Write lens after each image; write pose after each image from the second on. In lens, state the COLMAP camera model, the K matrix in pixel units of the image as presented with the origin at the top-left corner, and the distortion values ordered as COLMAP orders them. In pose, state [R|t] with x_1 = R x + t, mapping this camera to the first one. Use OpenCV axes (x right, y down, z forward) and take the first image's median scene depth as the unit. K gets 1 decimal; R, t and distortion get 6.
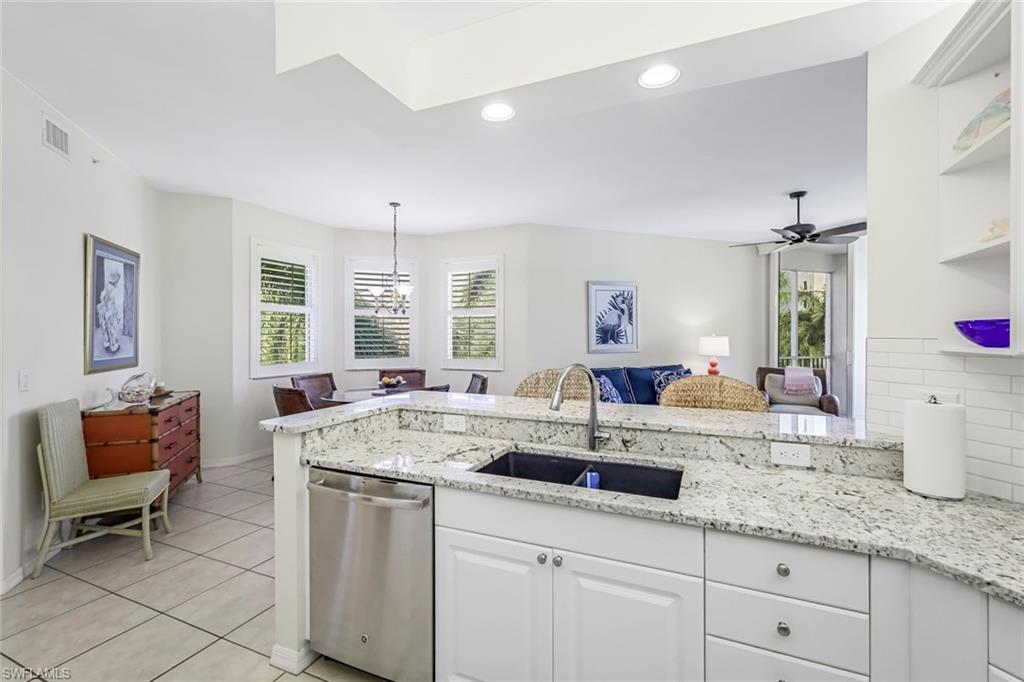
lens RADIAL K [[452.6, 0, 516.9], [0, 452.6, 336.5], [0, 0, 1]] dist [0.000043, 0.000065]
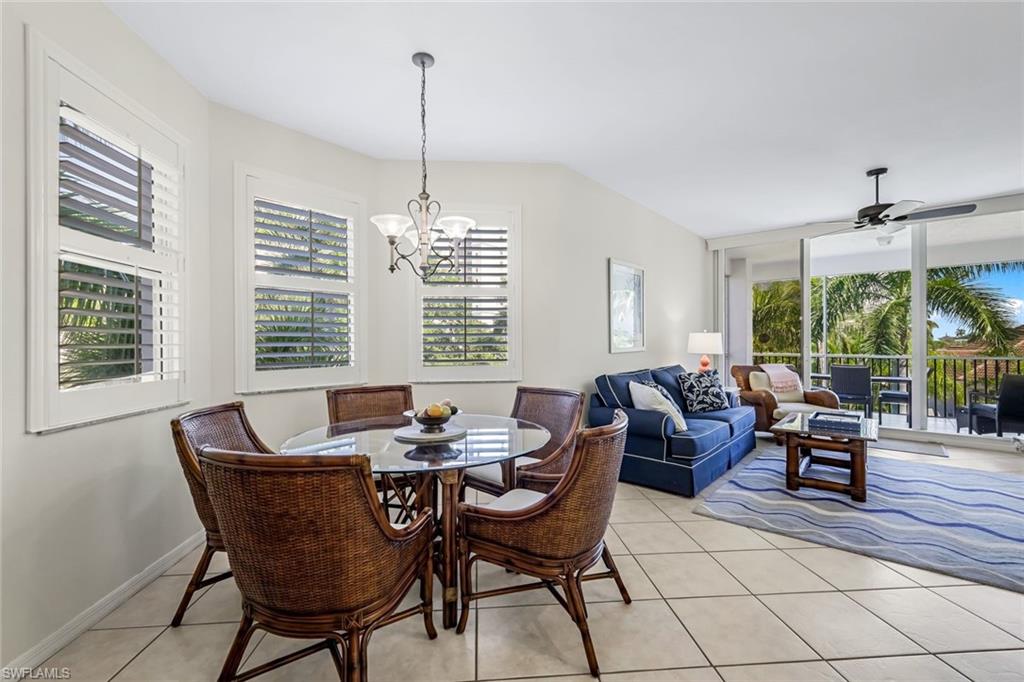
lens RADIAL K [[449.8, 0, 515.0], [0, 449.8, 341.3], [0, 0, 1]] dist [0.005968, 0.000267]
pose [[0.876635, -0.002857, 0.481148, -0.462058], [0.007143, 0.999949, -0.007077, 0.029221], [-0.481103, 0.009640, 0.876611, 0.555201]]
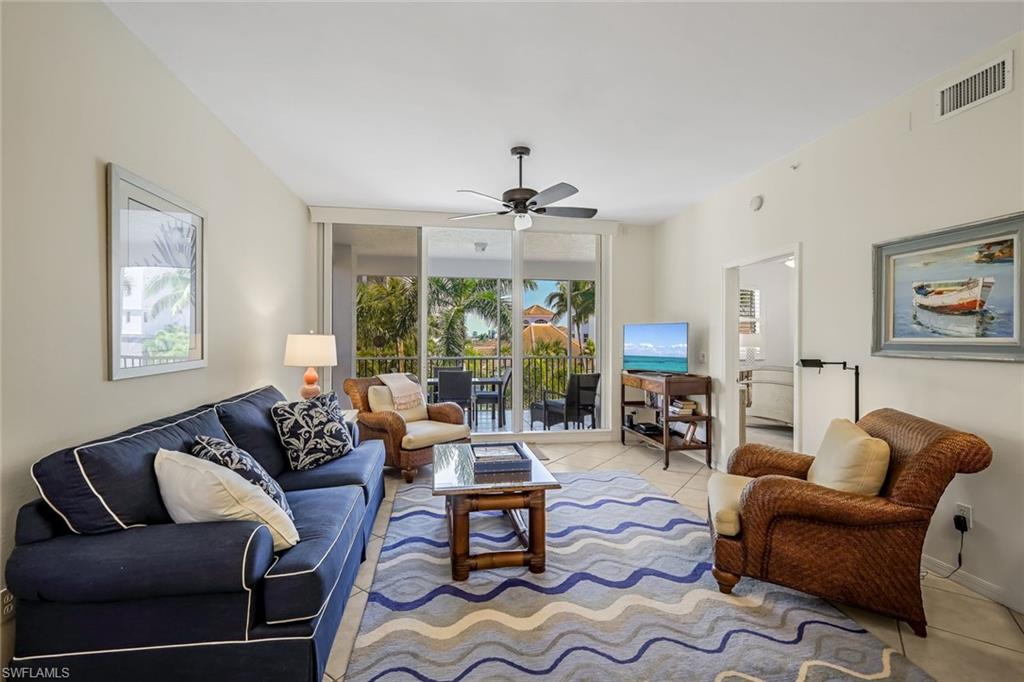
lens RADIAL K [[447.1, 0, 512.0], [0, 447.1, 341.0], [0, 0, 1]] dist [0.004938, 0.000480]
pose [[0.204475, -0.003877, 0.978864, -0.140620], [0.004285, 0.999986, 0.003065, 0.011313], [-0.978862, 0.003567, 0.204489, 0.859705]]
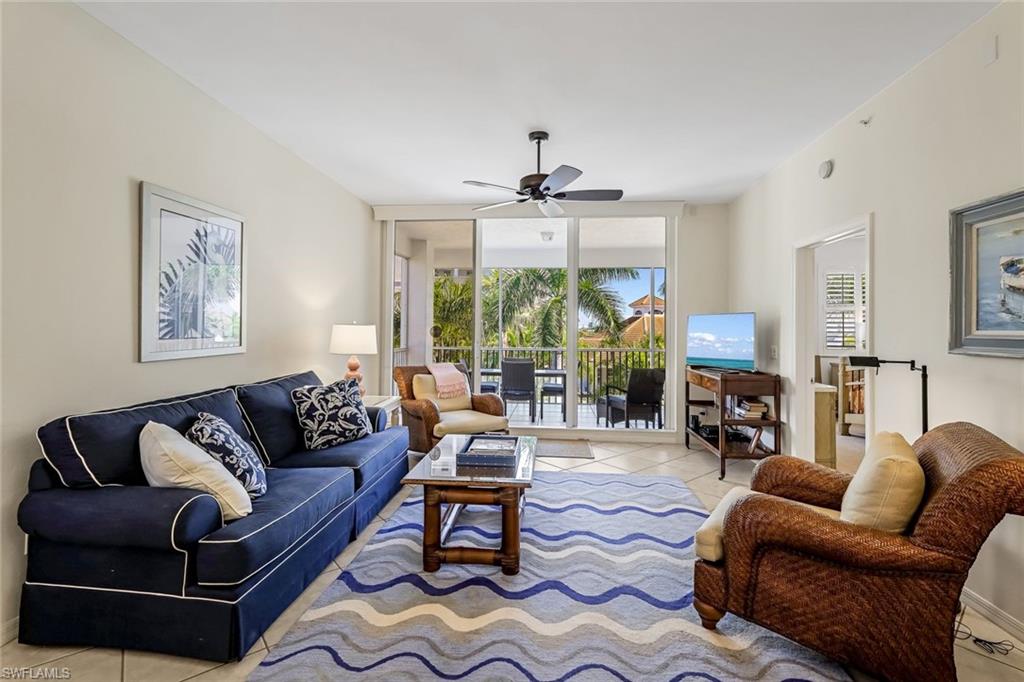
lens RADIAL K [[454.4, 0, 516.3], [0, 454.4, 325.6], [0, 0, 1]] dist [0.004244, 0.000274]
pose [[0.438433, 0.011543, 0.898690, -0.076651], [-0.001702, 0.999926, -0.012014, 0.012527], [-0.898762, 0.003738, 0.438421, 0.702227]]
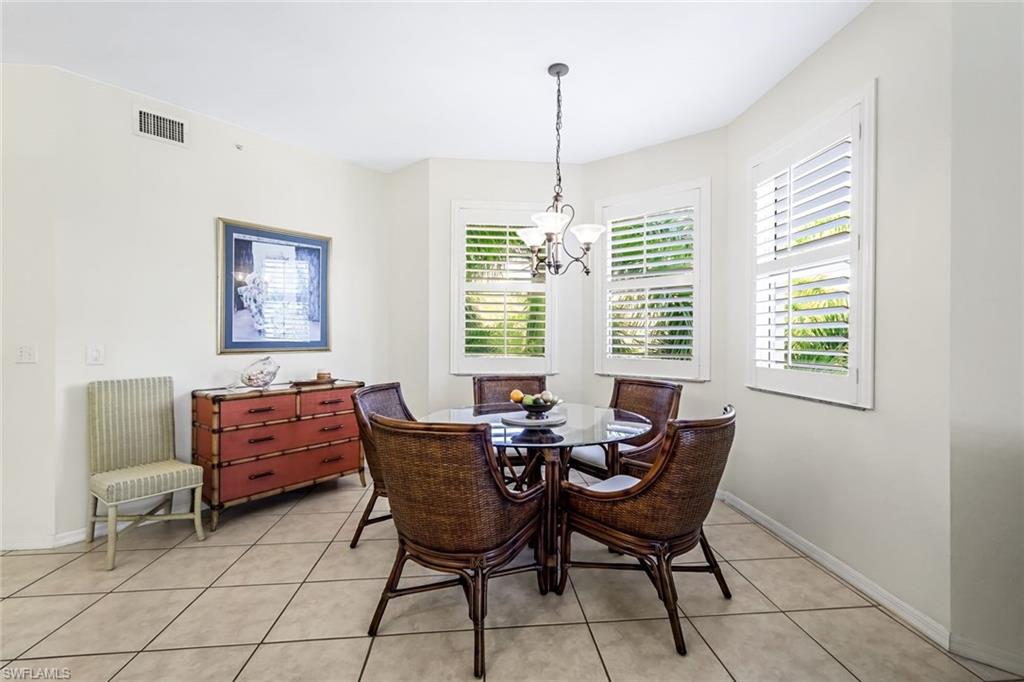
lens RADIAL K [[447.1, 0, 512.0], [0, 447.1, 341.0], [0, 0, 1]] dist [0.004938, 0.000480]
pose [[0.484277, 0.007731, -0.874881, 0.181207], [-0.005078, 0.999969, 0.006026, 0.029337], [0.874900, 0.001524, 0.484301, 0.756479]]
